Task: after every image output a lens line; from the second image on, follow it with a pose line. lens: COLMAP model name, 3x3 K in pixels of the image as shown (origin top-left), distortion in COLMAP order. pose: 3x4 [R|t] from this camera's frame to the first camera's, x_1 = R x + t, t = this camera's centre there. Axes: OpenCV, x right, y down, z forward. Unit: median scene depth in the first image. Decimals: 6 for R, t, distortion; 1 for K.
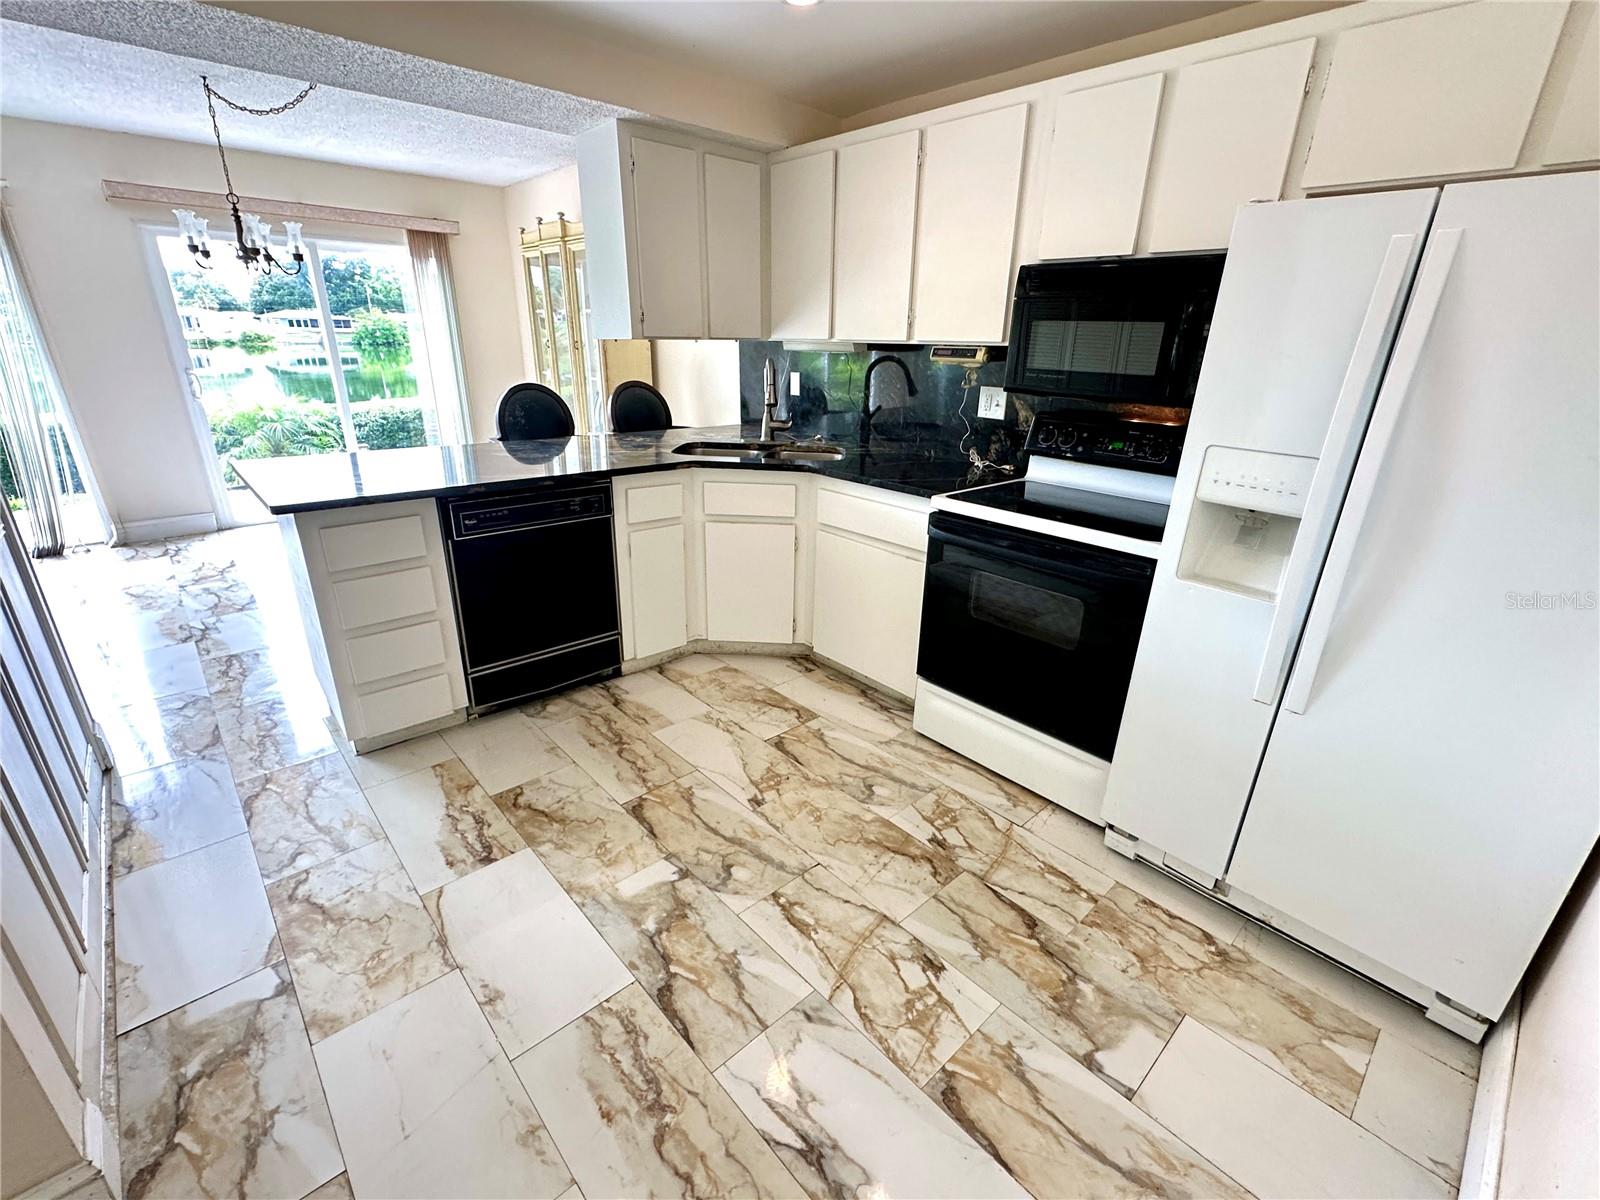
lens RADIAL K [[698.0, 0, 786.2], [0, 698.0, 597.7], [0, 0, 1]] dist [-0.006062, 0.000540]
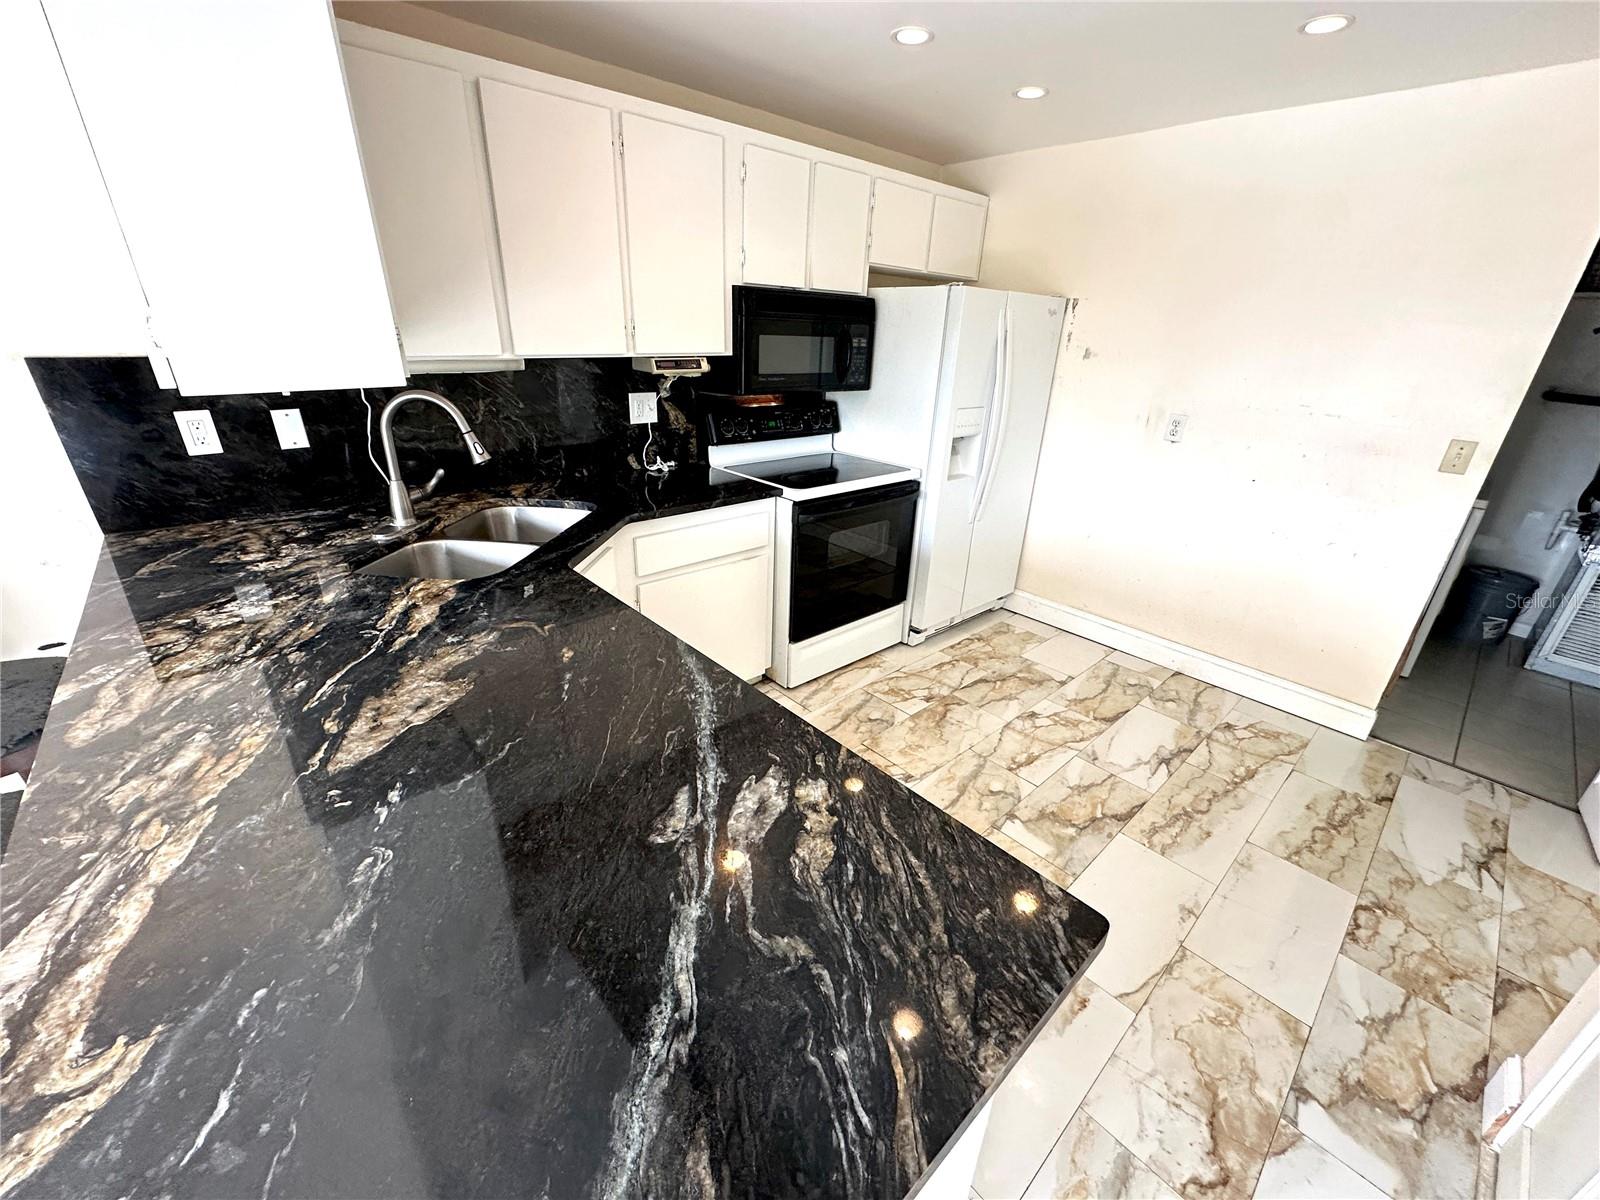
lens RADIAL K [[634.8, 0, 816.3], [0, 634.8, 593.4], [0, 0, 1]] dist [-0.001310, -0.000504]
pose [[-0.002561, -0.411045, 0.911612, -0.936686], [0.320030, 0.863333, 0.390175, -0.455579], [-0.947404, 0.292742, 0.129335, 0.997866]]
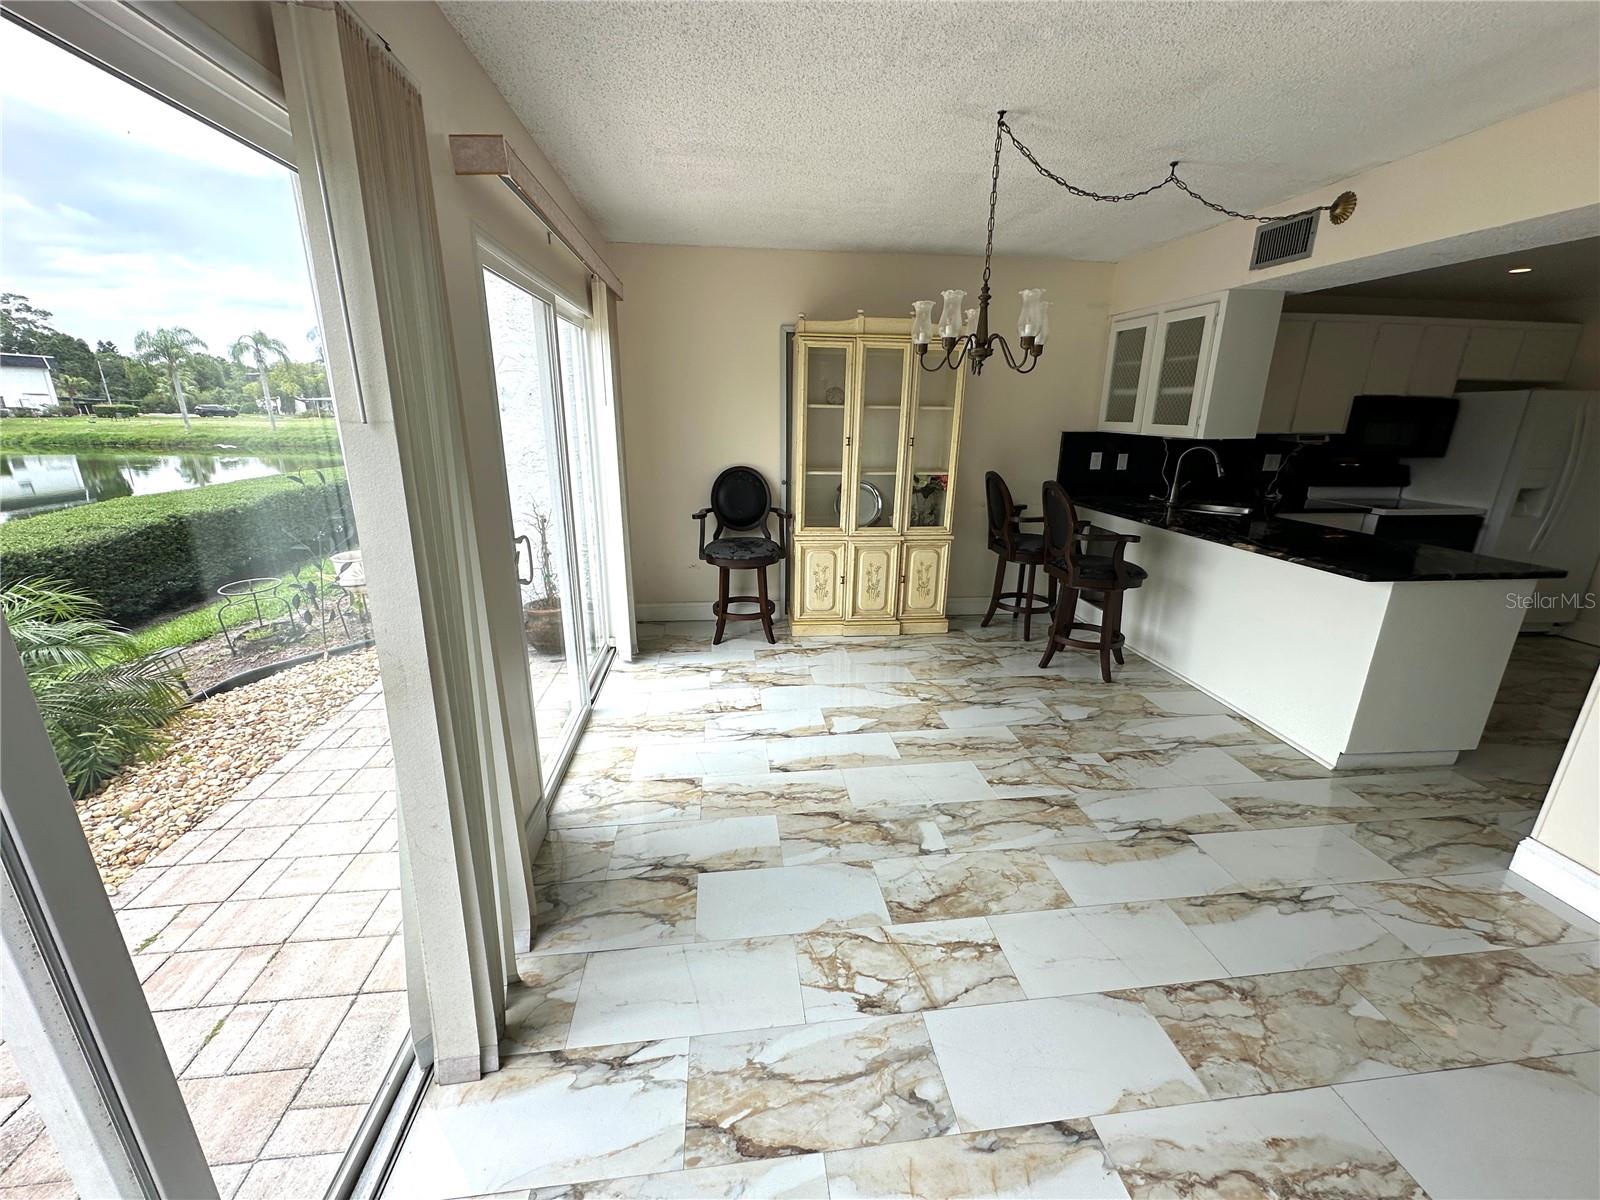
lens RADIAL K [[634.8, 0, 807.8], [0, 634.8, 592.6], [0, 0, 1]] dist [-0.001310, -0.000504]
pose [[0.574478, -0.238867, 0.782890, -0.454685], [0.287537, 0.954405, 0.080206, -0.141088], [-0.766353, 0.179033, 0.616968, 0.201327]]
